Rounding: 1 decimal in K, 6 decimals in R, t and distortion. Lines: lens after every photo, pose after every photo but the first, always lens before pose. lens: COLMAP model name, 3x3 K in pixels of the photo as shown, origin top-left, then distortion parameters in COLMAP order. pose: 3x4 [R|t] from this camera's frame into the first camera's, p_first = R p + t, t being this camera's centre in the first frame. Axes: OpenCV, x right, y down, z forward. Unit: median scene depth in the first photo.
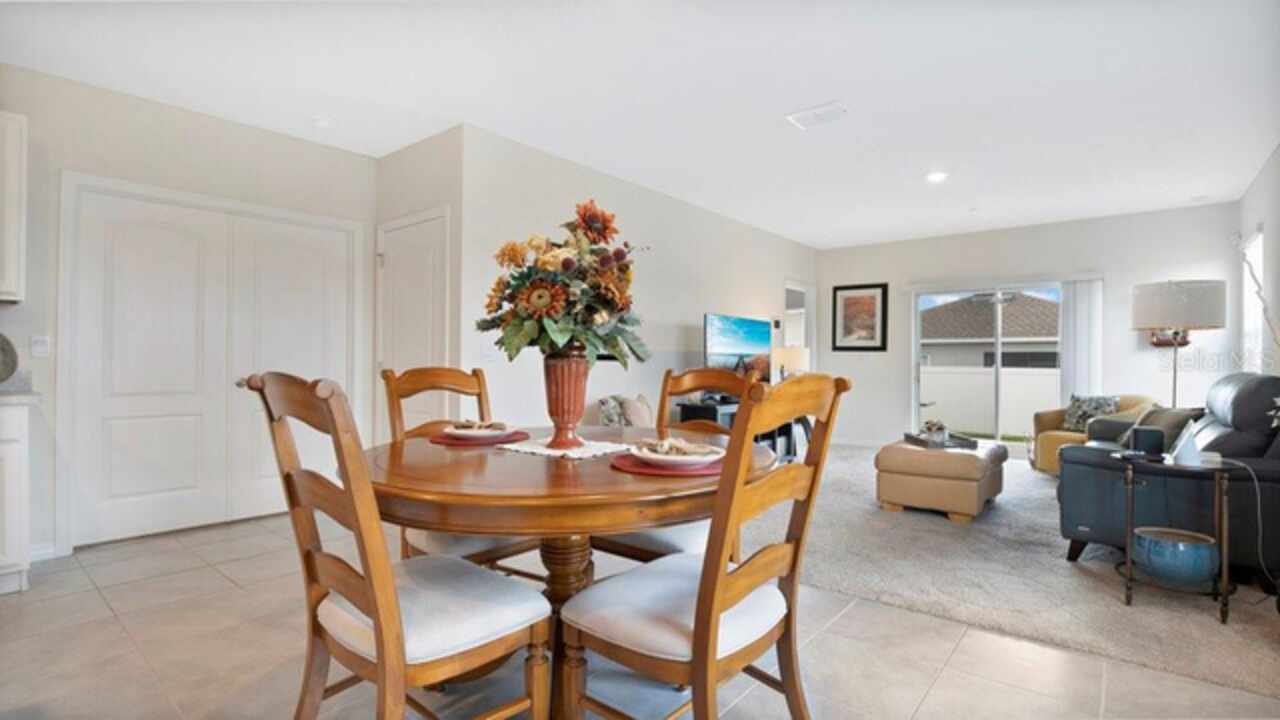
lens RADIAL K [[590.6, 0, 646.0], [0, 590.6, 361.7], [0, 0, 1]] dist [-0.022318, 0.000503]
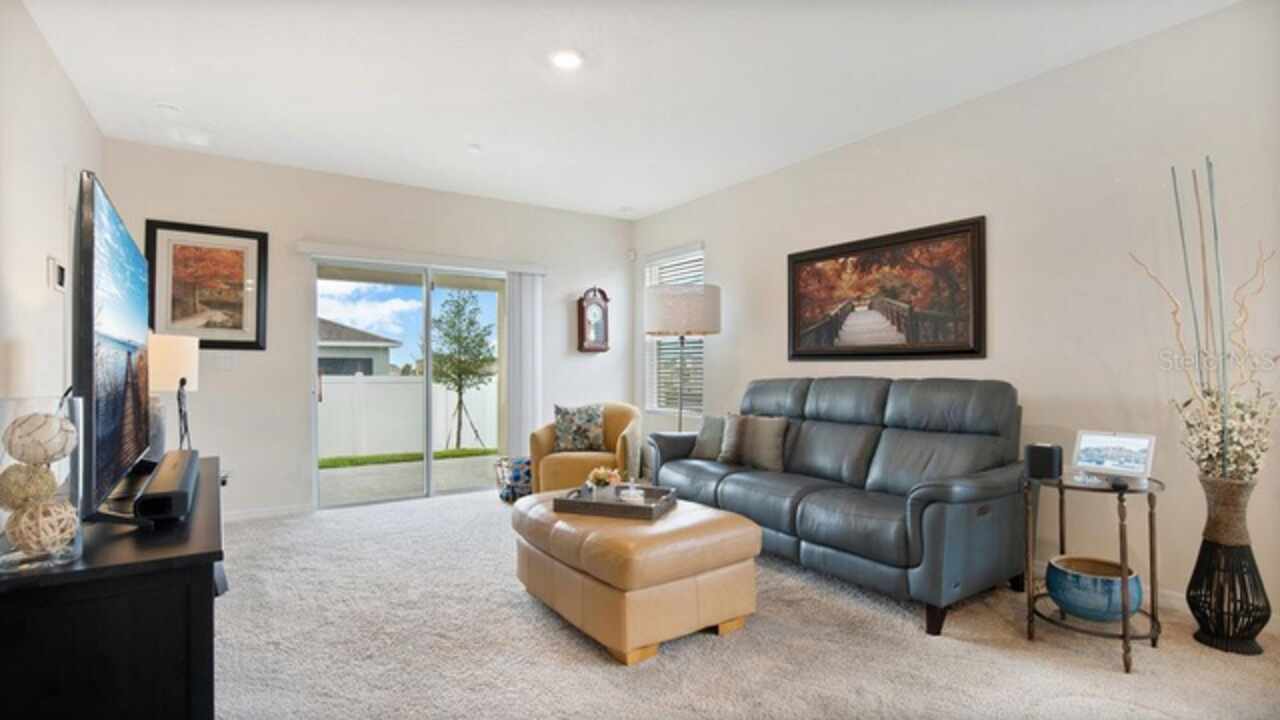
lens RADIAL K [[590.6, 0, 646.0], [0, 590.6, 361.7], [0, 0, 1]] dist [-0.022318, 0.000503]
pose [[0.272454, 0.005580, 0.962153, -0.055258], [0.003840, 0.999969, -0.006887, -0.002356], [-0.962161, 0.005571, 0.272424, 0.663526]]
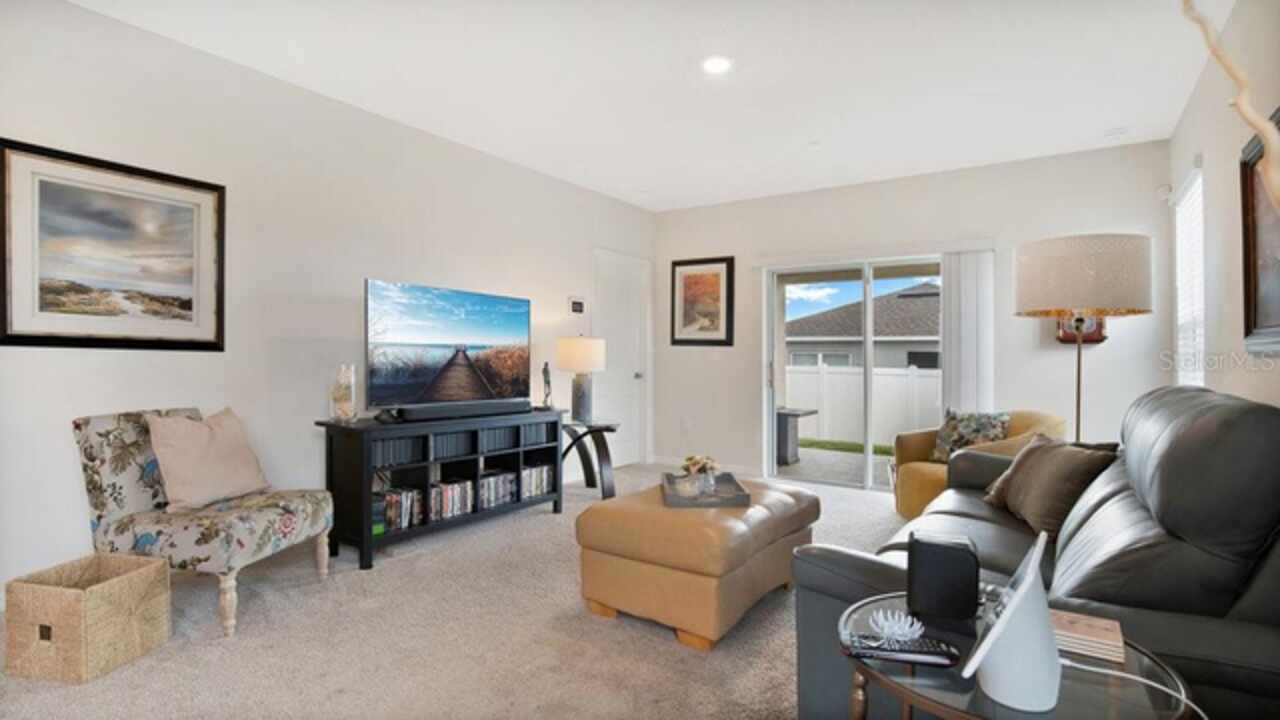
lens RADIAL K [[610.6, 0, 641.2], [0, 610.6, 352.0], [0, 0, 1]] dist [-0.002637, -0.007364]
pose [[0.996994, 0.013889, 0.076222, 0.315624], [-0.013088, 0.999854, -0.010994, -0.000150], [-0.076364, 0.009964, 0.997030, 0.305353]]
